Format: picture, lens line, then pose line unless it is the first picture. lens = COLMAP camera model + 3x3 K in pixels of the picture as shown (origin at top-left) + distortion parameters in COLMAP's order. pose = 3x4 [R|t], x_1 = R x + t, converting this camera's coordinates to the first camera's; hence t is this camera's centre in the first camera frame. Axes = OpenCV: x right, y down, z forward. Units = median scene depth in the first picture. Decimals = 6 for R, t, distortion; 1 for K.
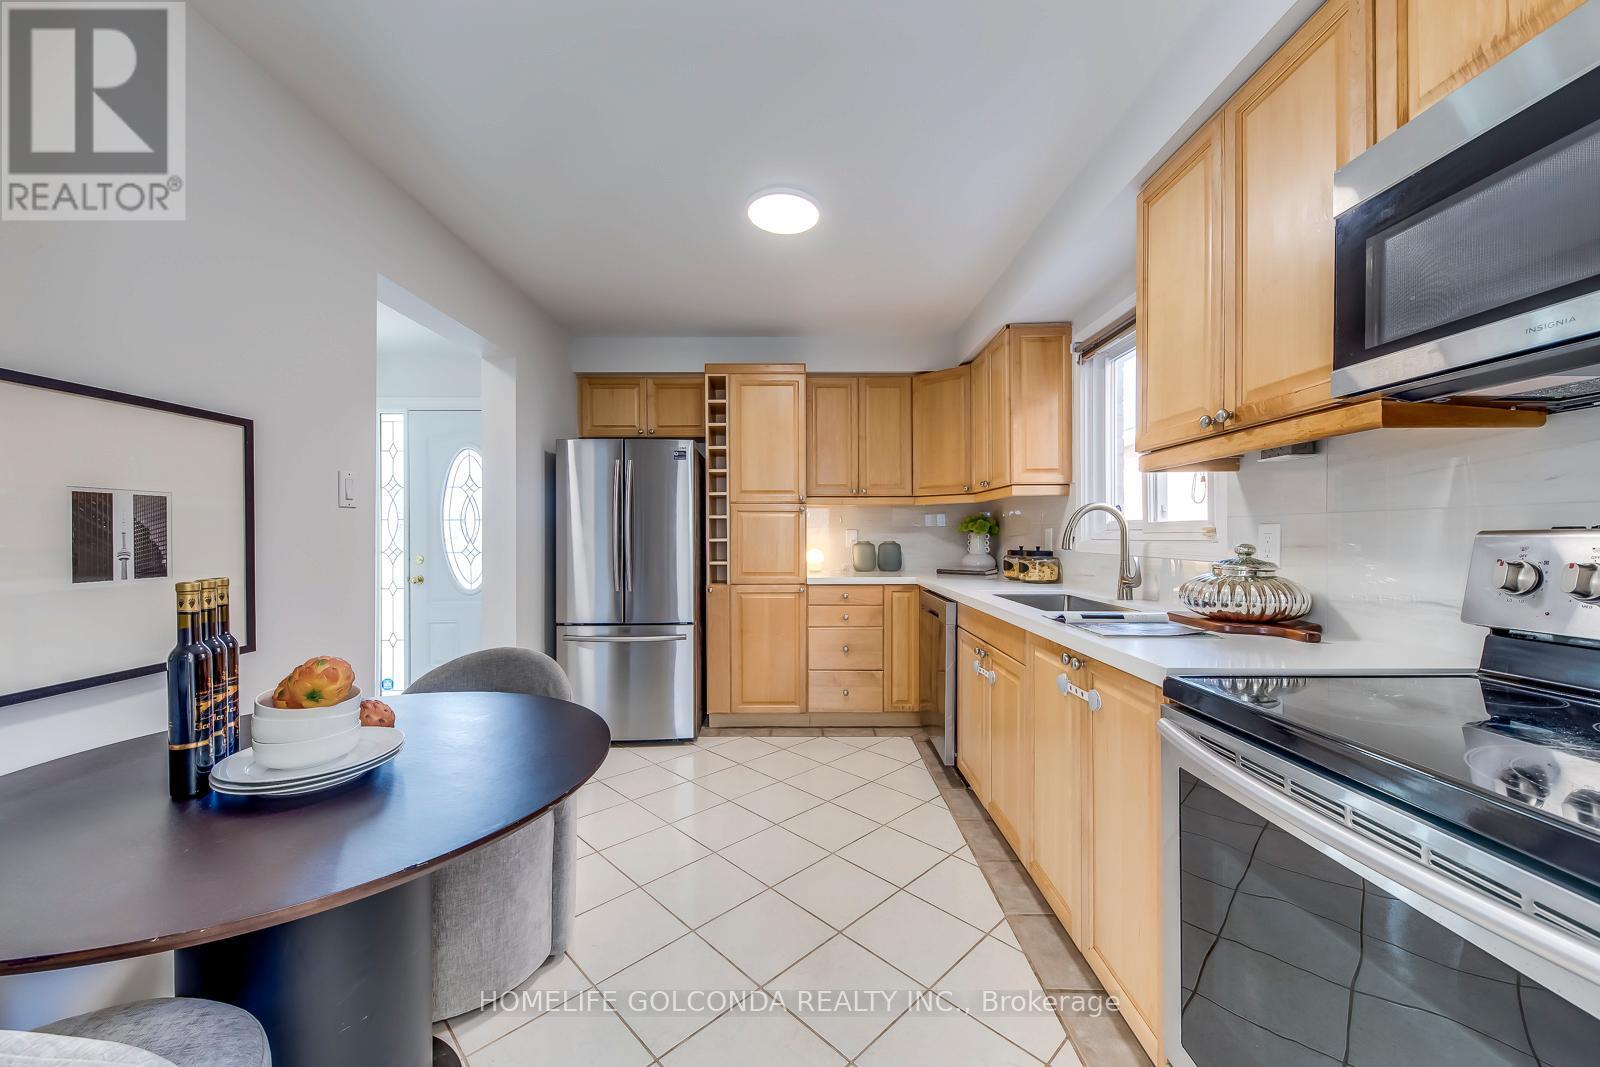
lens RADIAL K [[598.5, 0, 795.8], [0, 598.5, 536.0], [0, 0, 1]] dist [0.018611, -0.007844]
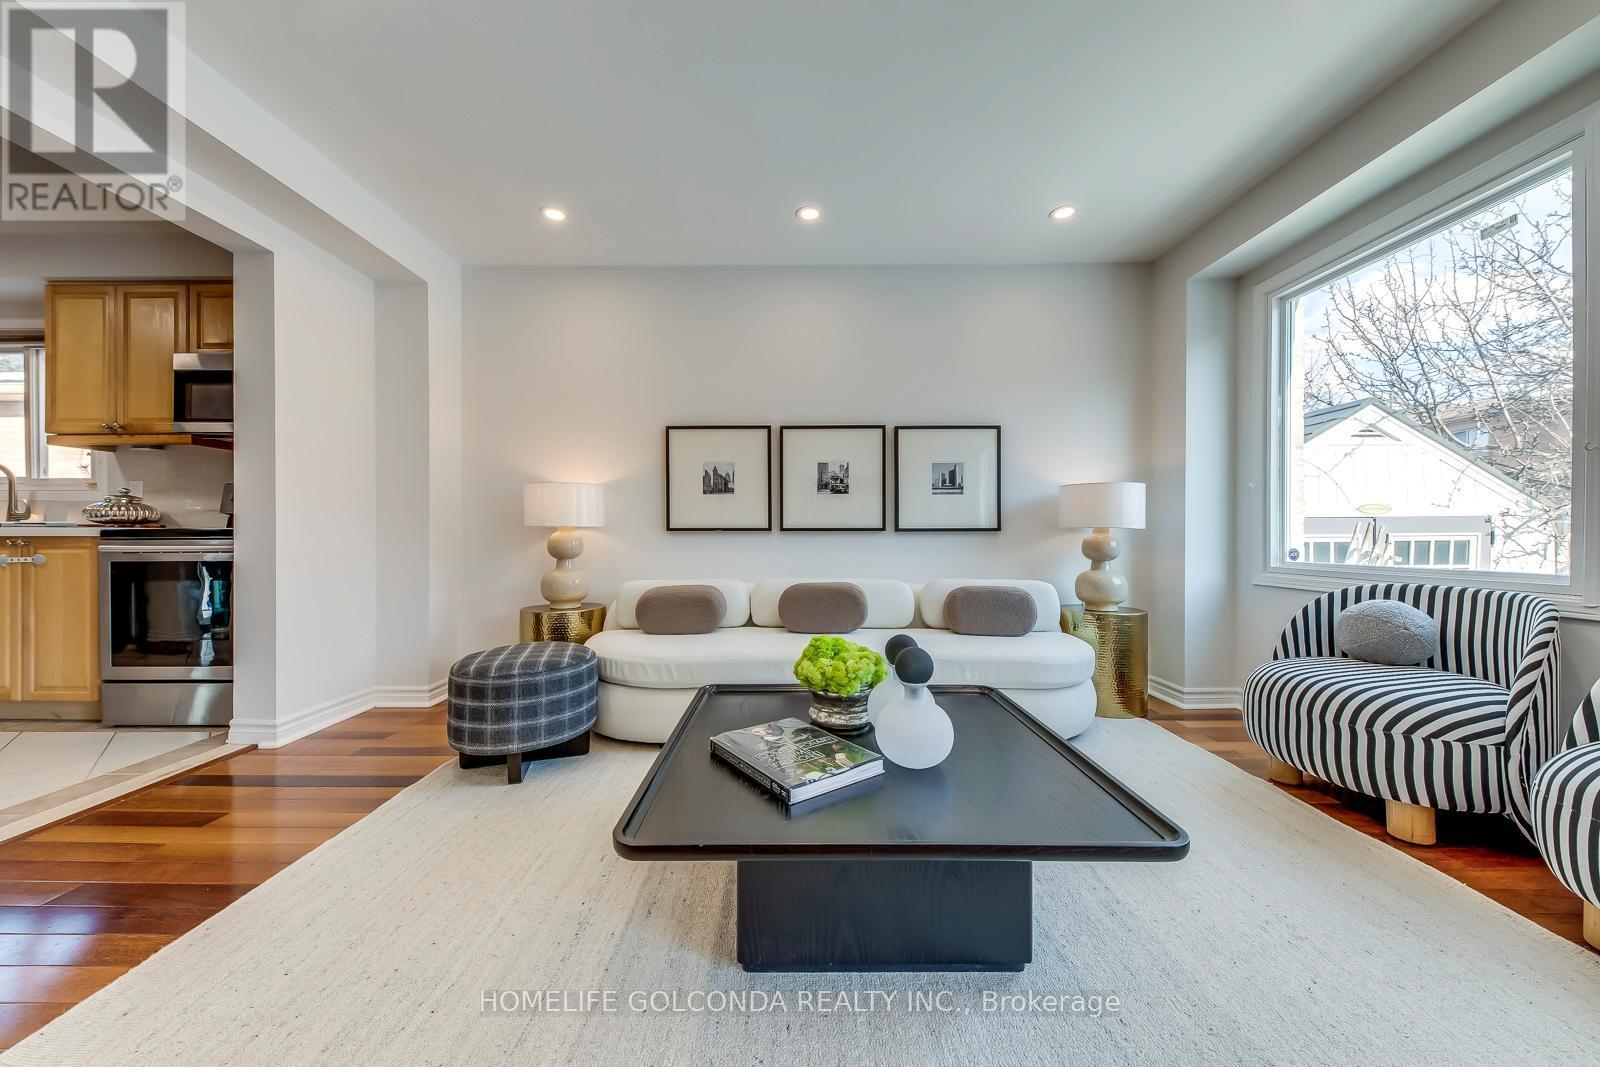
lens RADIAL K [[560.5, 0, 800.0], [0, 560.5, 533.5], [0, 0, 1]] dist [0.015573, -0.006171]
pose [[-0.011021, -0.000809, 0.999939, -0.572190], [0.002513, 0.999996, 0.000837, 0.081392], [-0.999936, 0.002522, -0.011019, -0.606657]]
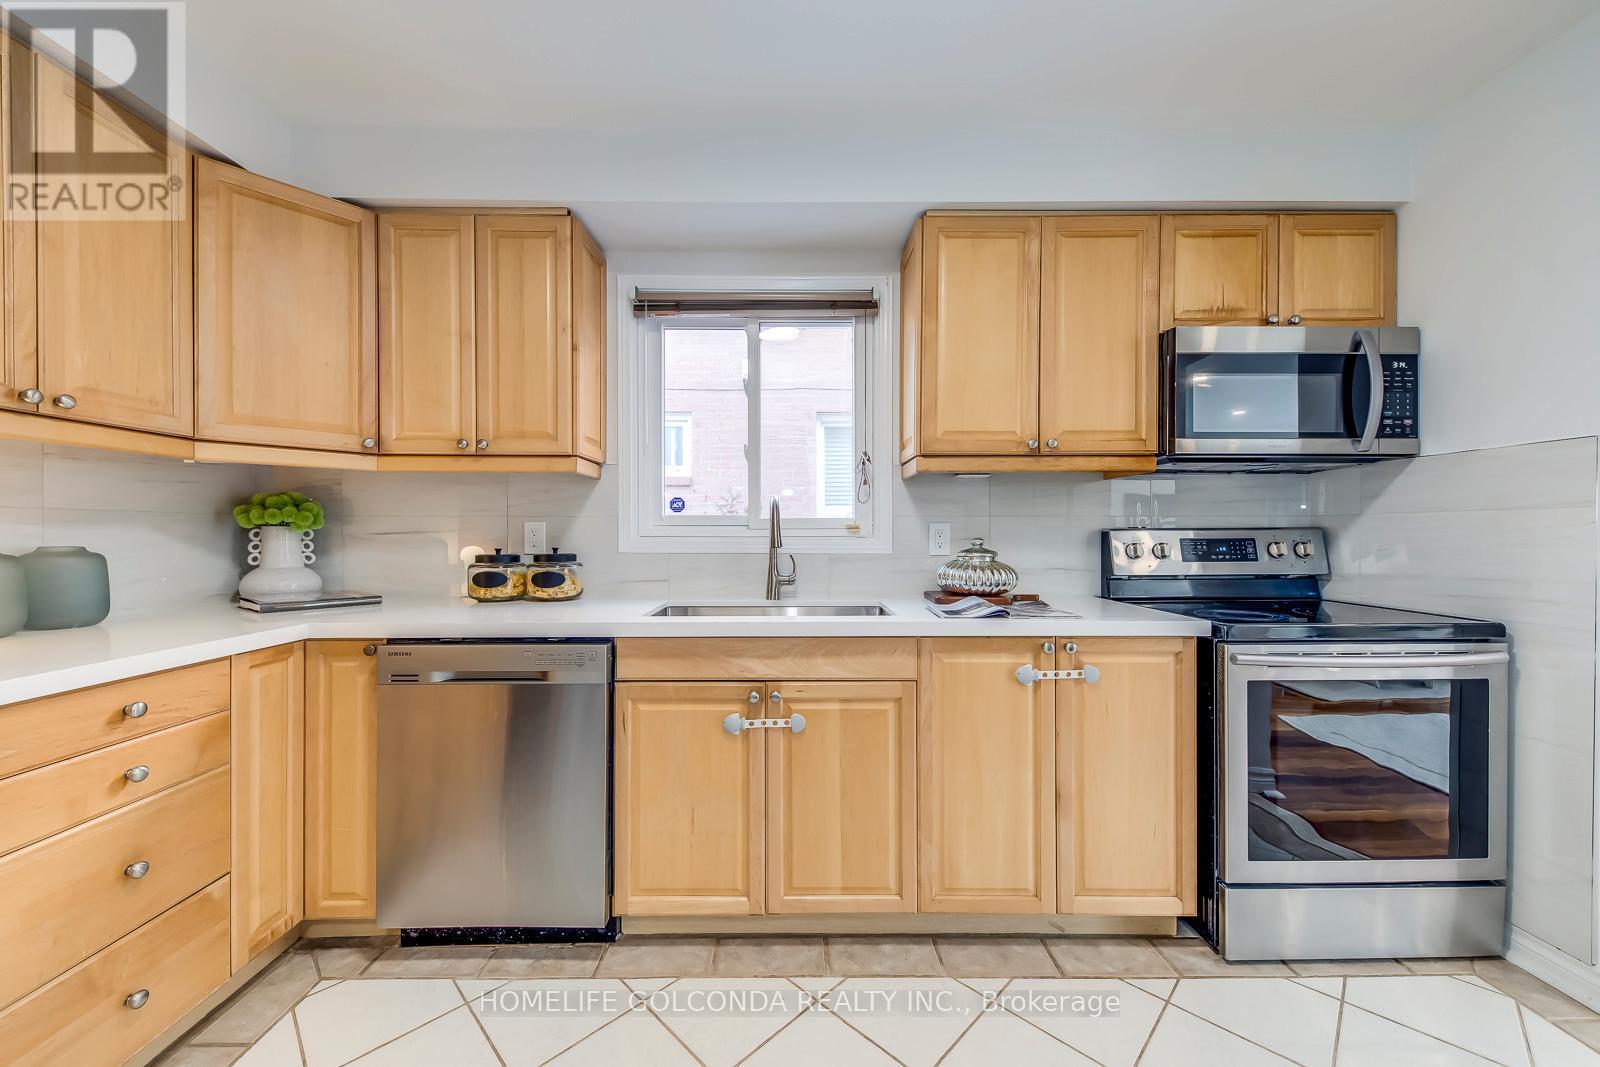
lens RADIAL K [[598.5, 0, 795.8], [0, 598.5, 536.0], [0, 0, 1]] dist [0.018611, -0.007844]
pose [[-0.013655, -0.001525, 0.999906, -0.269708], [0.002974, 0.999994, 0.001565, 0.003152], [-0.999902, 0.002995, -0.013650, 0.663086]]
